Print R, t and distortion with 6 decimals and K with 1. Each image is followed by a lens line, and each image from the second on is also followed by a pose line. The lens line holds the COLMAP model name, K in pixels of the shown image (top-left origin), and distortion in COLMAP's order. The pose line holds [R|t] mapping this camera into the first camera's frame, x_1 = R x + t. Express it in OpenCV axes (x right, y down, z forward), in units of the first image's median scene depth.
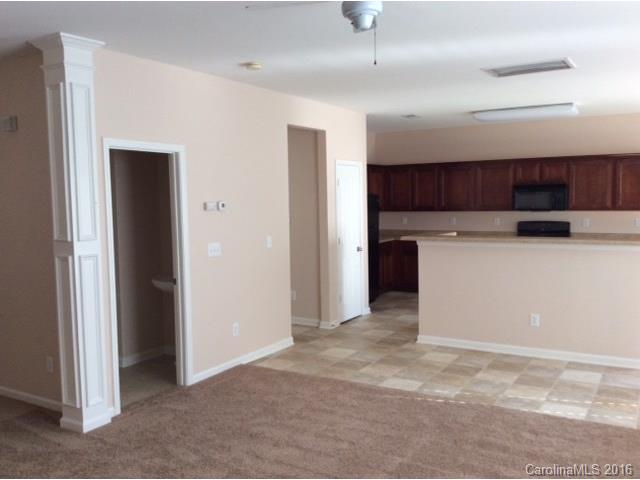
lens RADIAL K [[580.8, 0, 320.0], [0, 580.8, 240.0], [0, 0, 1]] dist [0.120800, -0.239531]
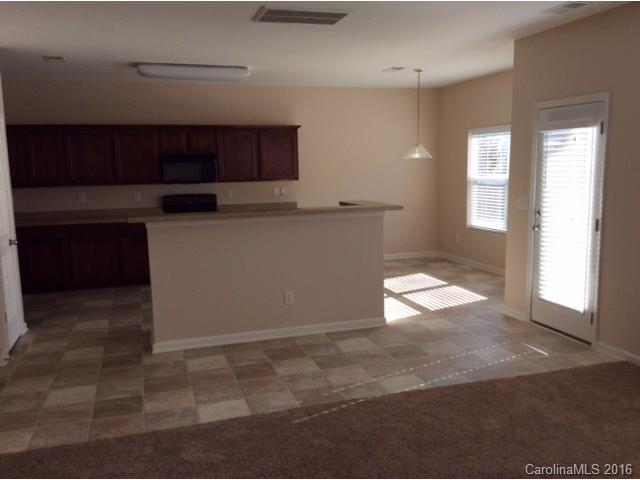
lens RADIAL K [[580.8, 0, 320.0], [0, 580.8, 240.0], [0, 0, 1]] dist [0.120800, -0.239531]
pose [[0.664425, -0.094032, 0.741416, -0.225102], [0.065461, 0.995563, 0.067602, -0.011232], [-0.744482, 0.003618, 0.667632, 0.280410]]
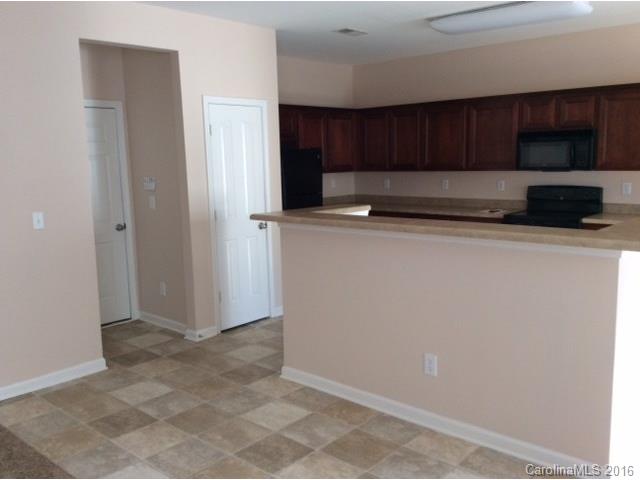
lens RADIAL K [[580.8, 0, 320.0], [0, 580.8, 240.0], [0, 0, 1]] dist [0.120800, -0.239531]
pose [[0.981268, 0.022047, -0.191383, 0.295328], [-0.007992, 0.997233, 0.073902, -0.021920], [0.192483, -0.070988, 0.978729, 0.345707]]
